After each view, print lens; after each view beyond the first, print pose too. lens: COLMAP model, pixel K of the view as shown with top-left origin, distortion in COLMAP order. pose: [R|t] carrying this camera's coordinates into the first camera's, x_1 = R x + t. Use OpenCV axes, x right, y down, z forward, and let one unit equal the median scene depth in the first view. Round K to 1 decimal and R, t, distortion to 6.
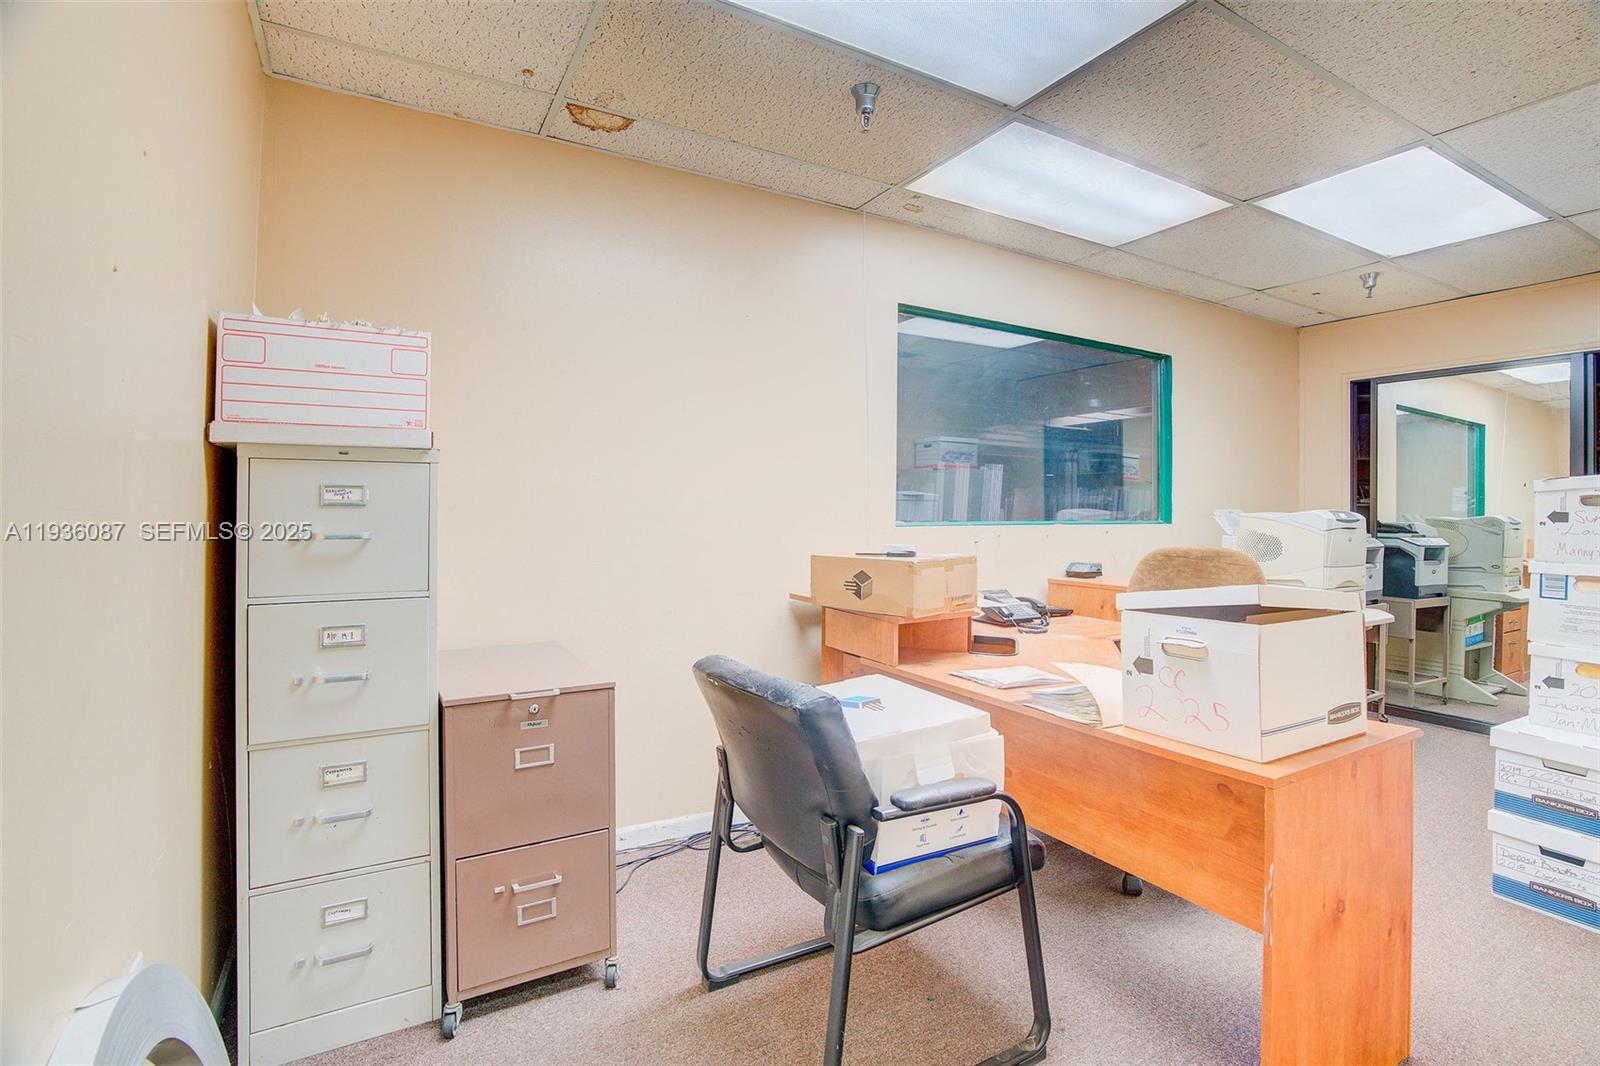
lens RADIAL K [[737.7, 0, 802.6], [0, 737.7, 520.9], [0, 0, 1]] dist [-0.041215, 0.007985]
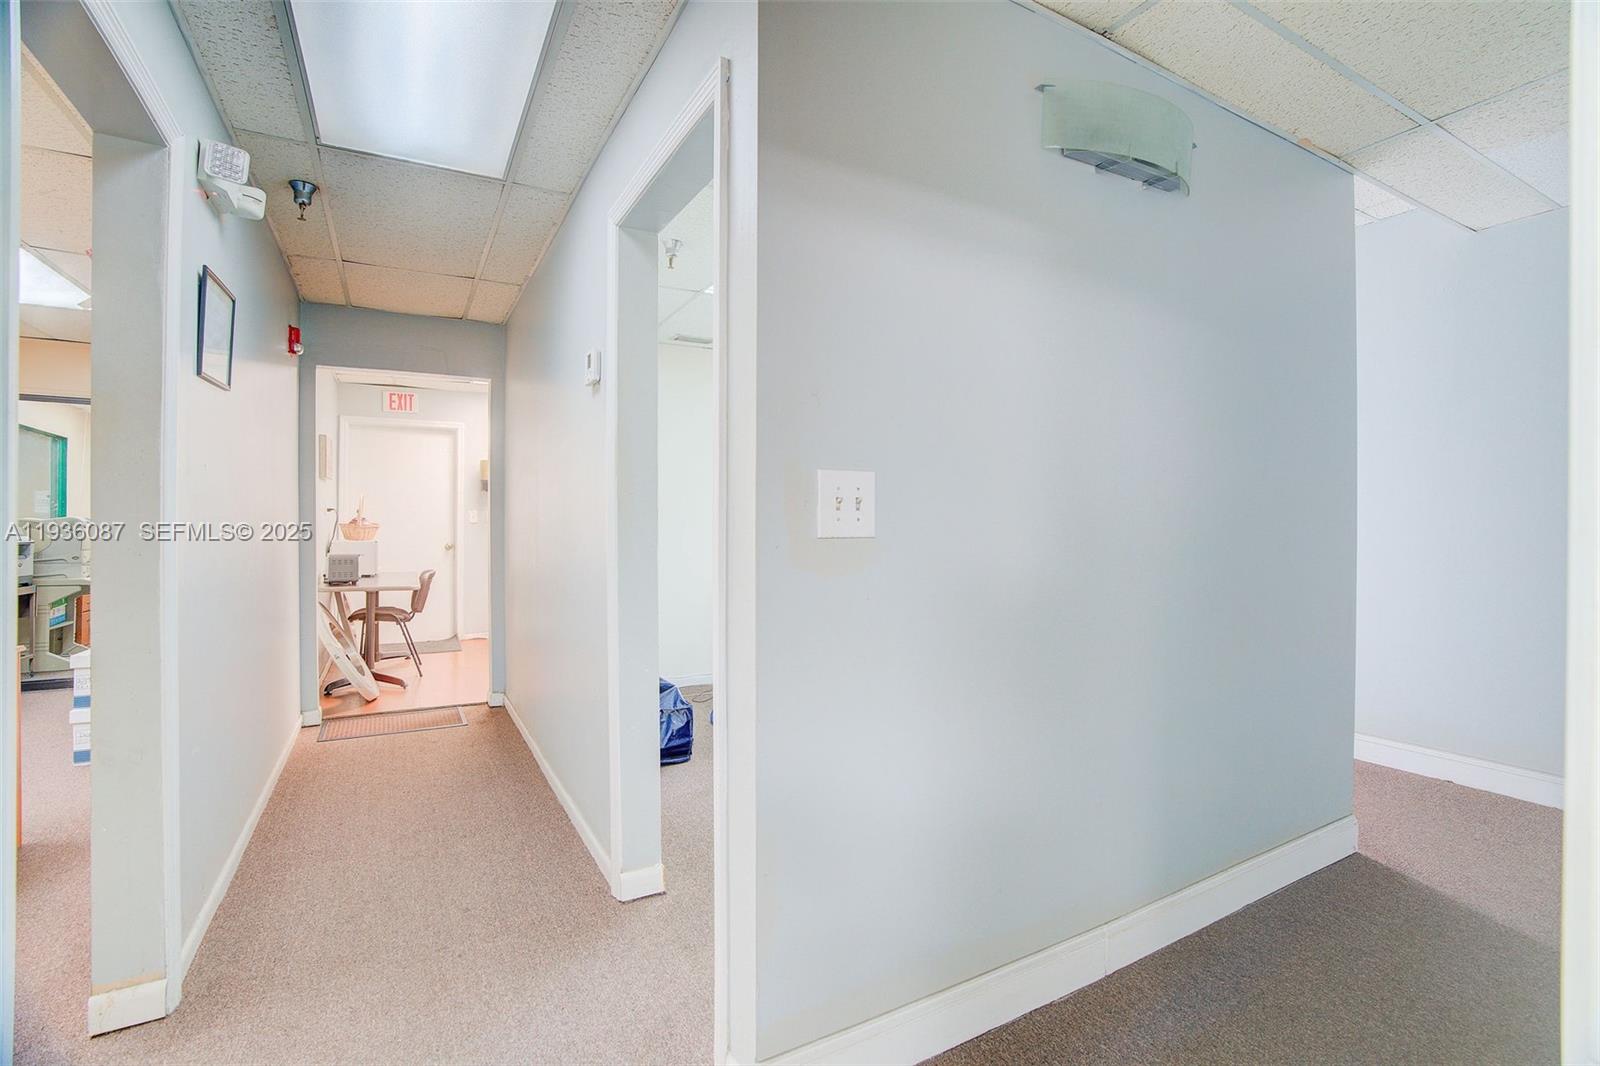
lens RADIAL K [[737.7, 0, 804.7], [0, 737.7, 522.6], [0, 0, 1]] dist [-0.041215, 0.007985]
pose [[0.005559, 0.004348, 0.999975, -0.242364], [0.000768, 0.999990, -0.004353, 0.009313], [-0.999984, 0.000792, 0.005556, -0.255120]]
